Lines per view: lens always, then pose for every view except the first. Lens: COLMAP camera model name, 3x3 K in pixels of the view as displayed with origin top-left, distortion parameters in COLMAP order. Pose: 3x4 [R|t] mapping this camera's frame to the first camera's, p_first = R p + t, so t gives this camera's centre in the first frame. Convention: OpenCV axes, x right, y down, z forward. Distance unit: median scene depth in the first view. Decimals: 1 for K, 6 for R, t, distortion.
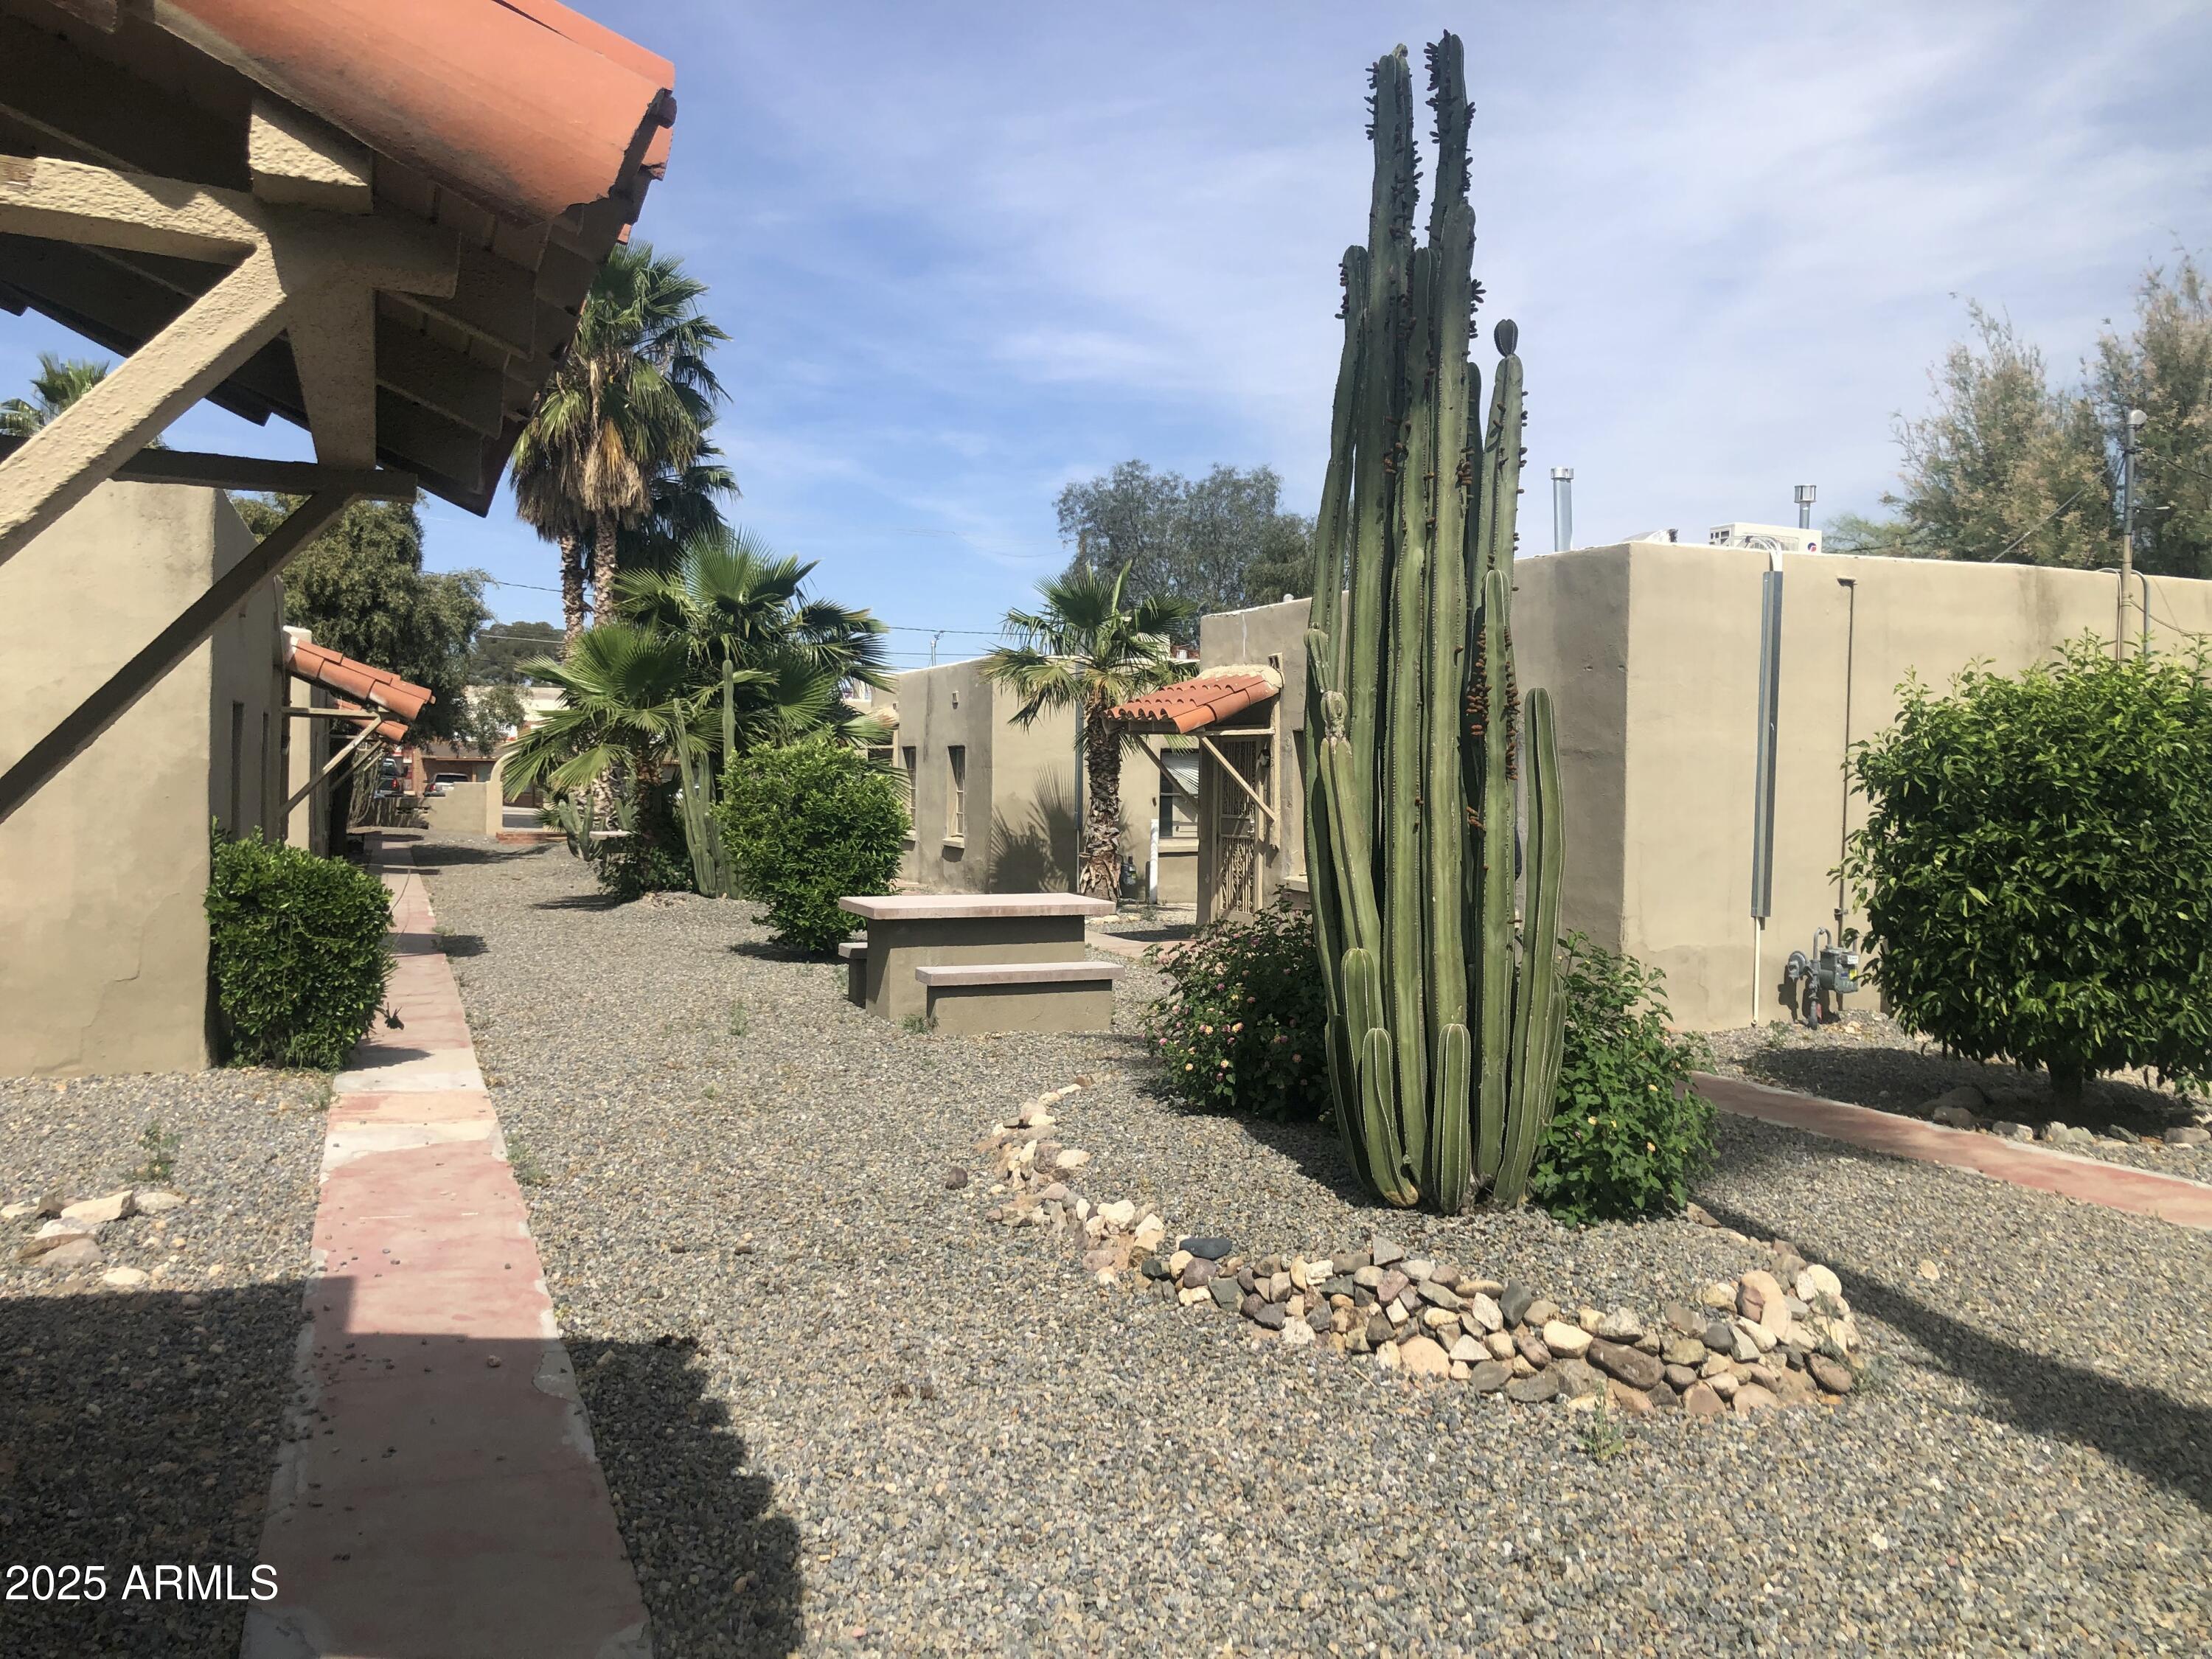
lens RADIAL K [[1821.6, 0, 1110.8], [0, 1821.6, 828.9], [0, 0, 1]] dist [0.032952, -0.026005]
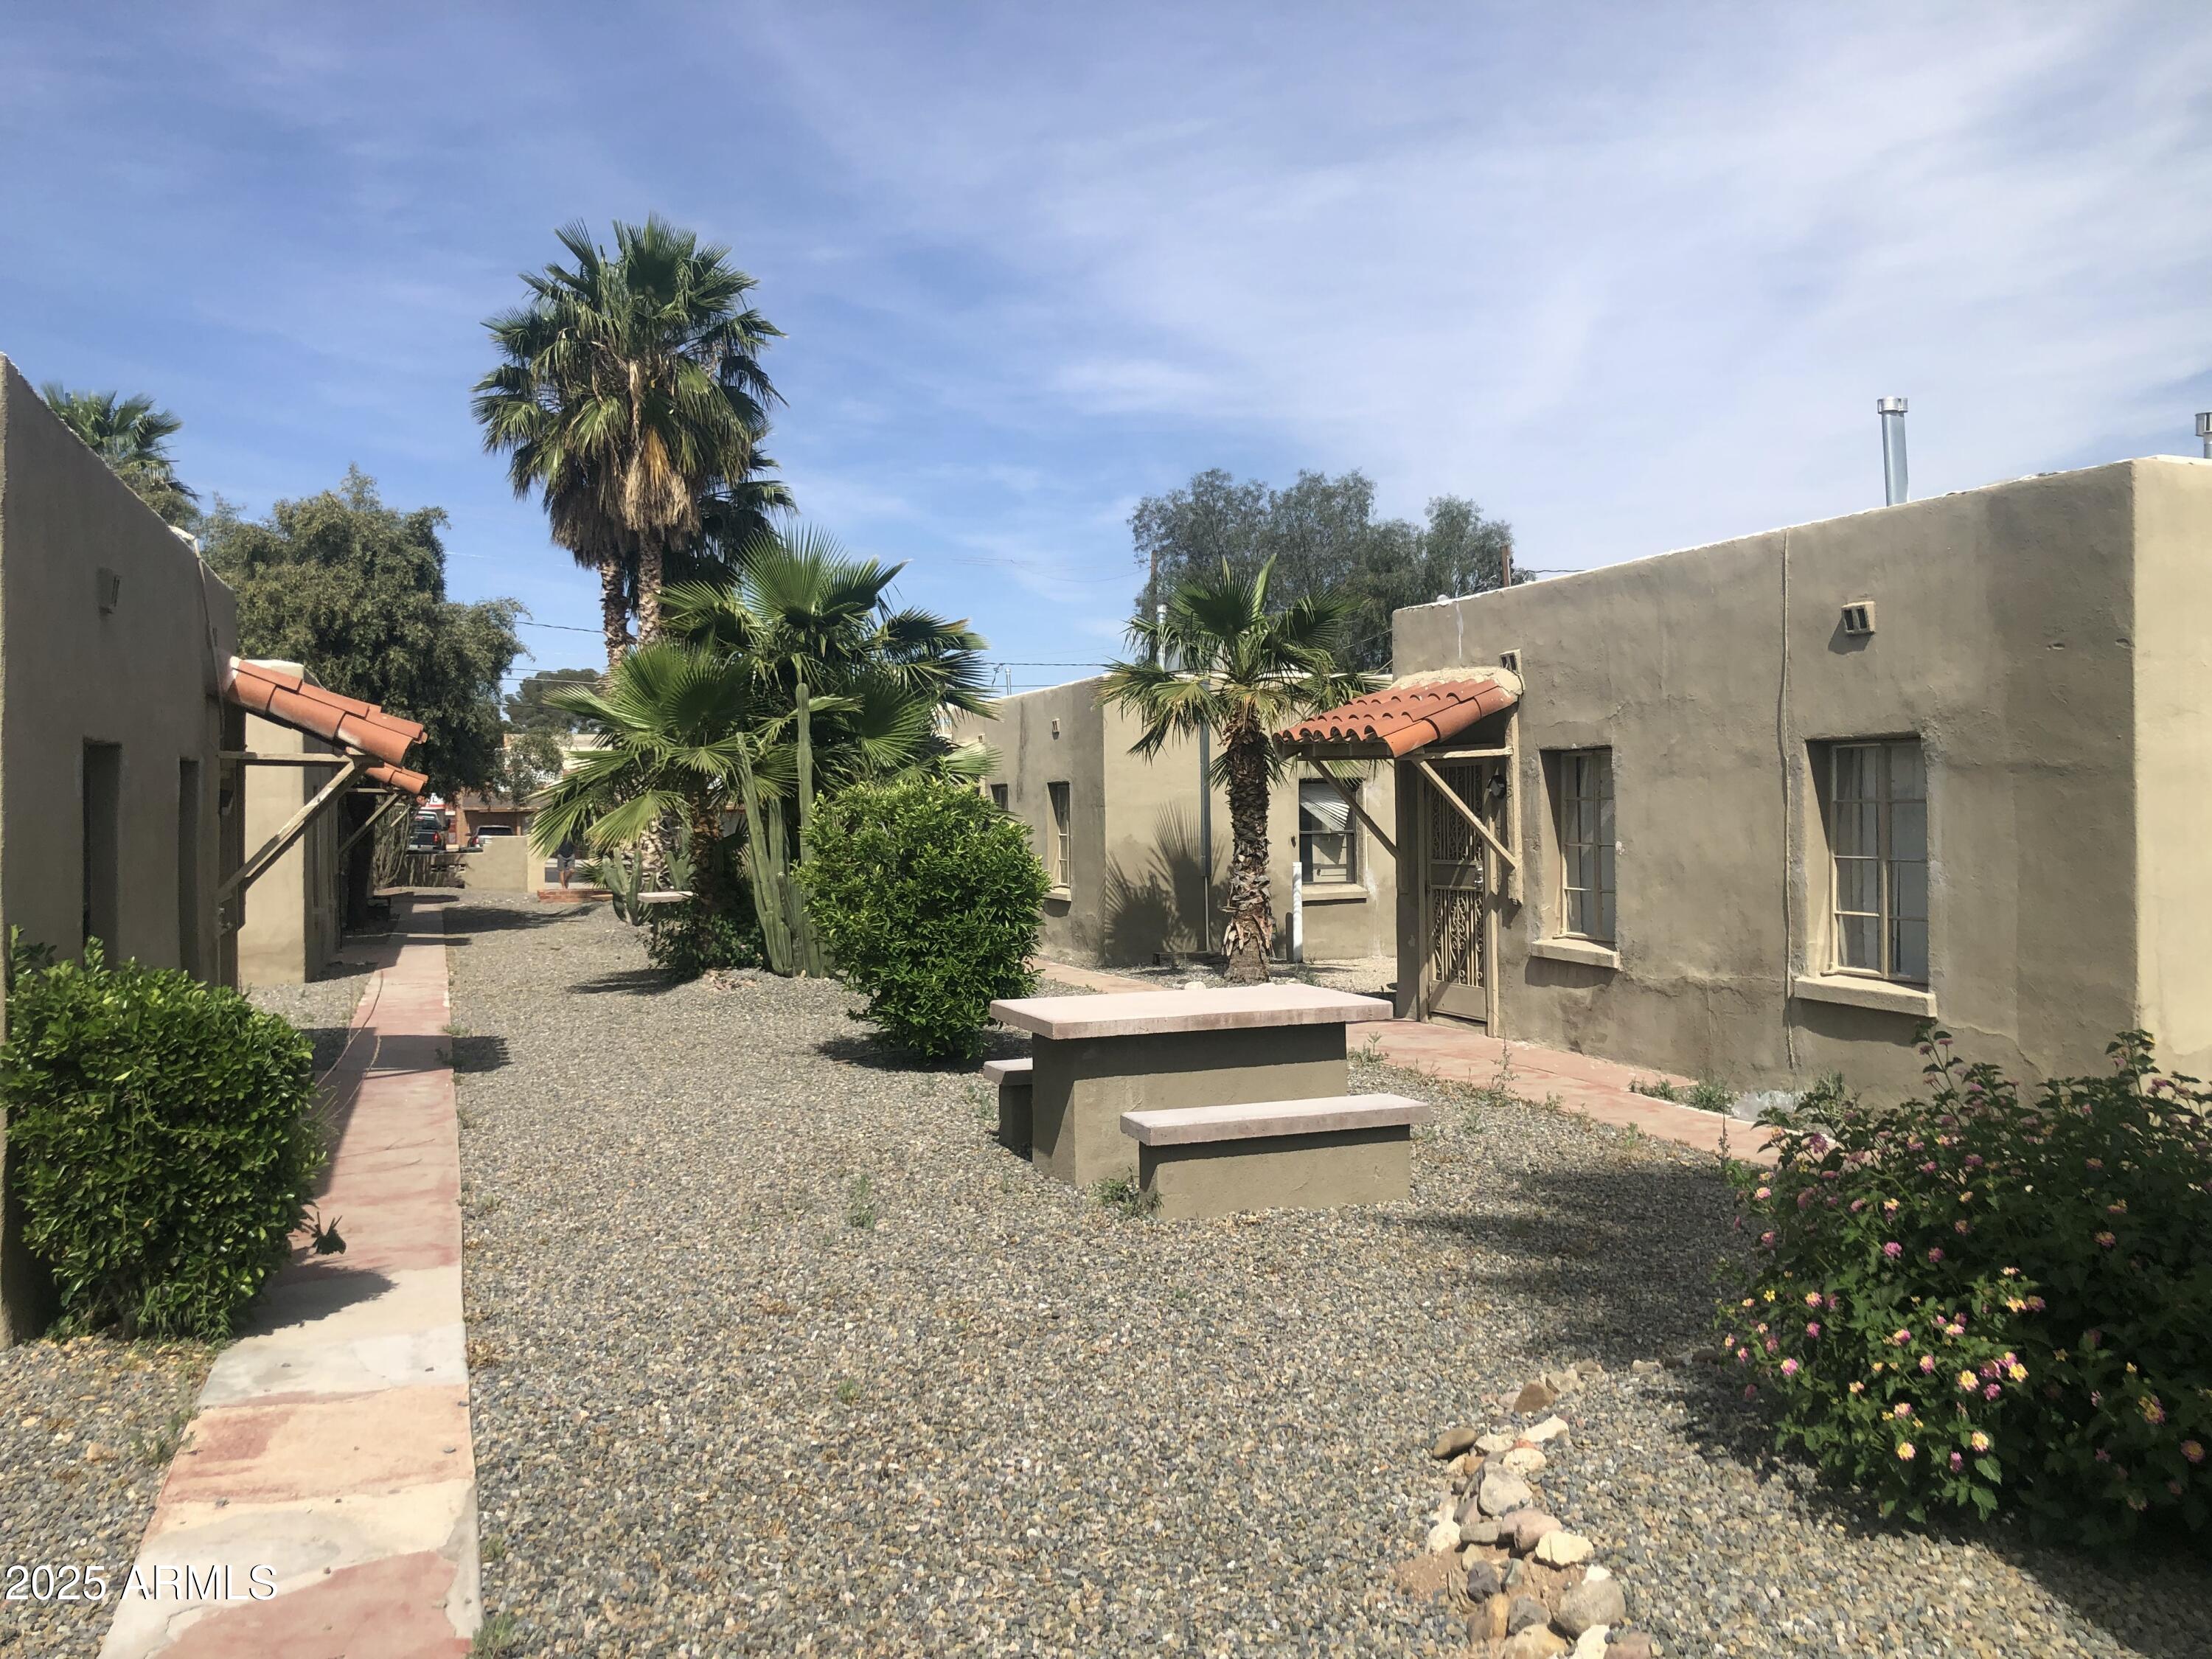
lens RADIAL K [[1821.6, 0, 1103.2], [0, 1821.6, 818.3], [0, 0, 1]] dist [0.032952, -0.026005]
pose [[0.999274, -0.024967, -0.028783, -0.046626], [0.024251, 0.999394, -0.024978, -0.007754], [0.029389, 0.024262, 0.999274, 0.167899]]
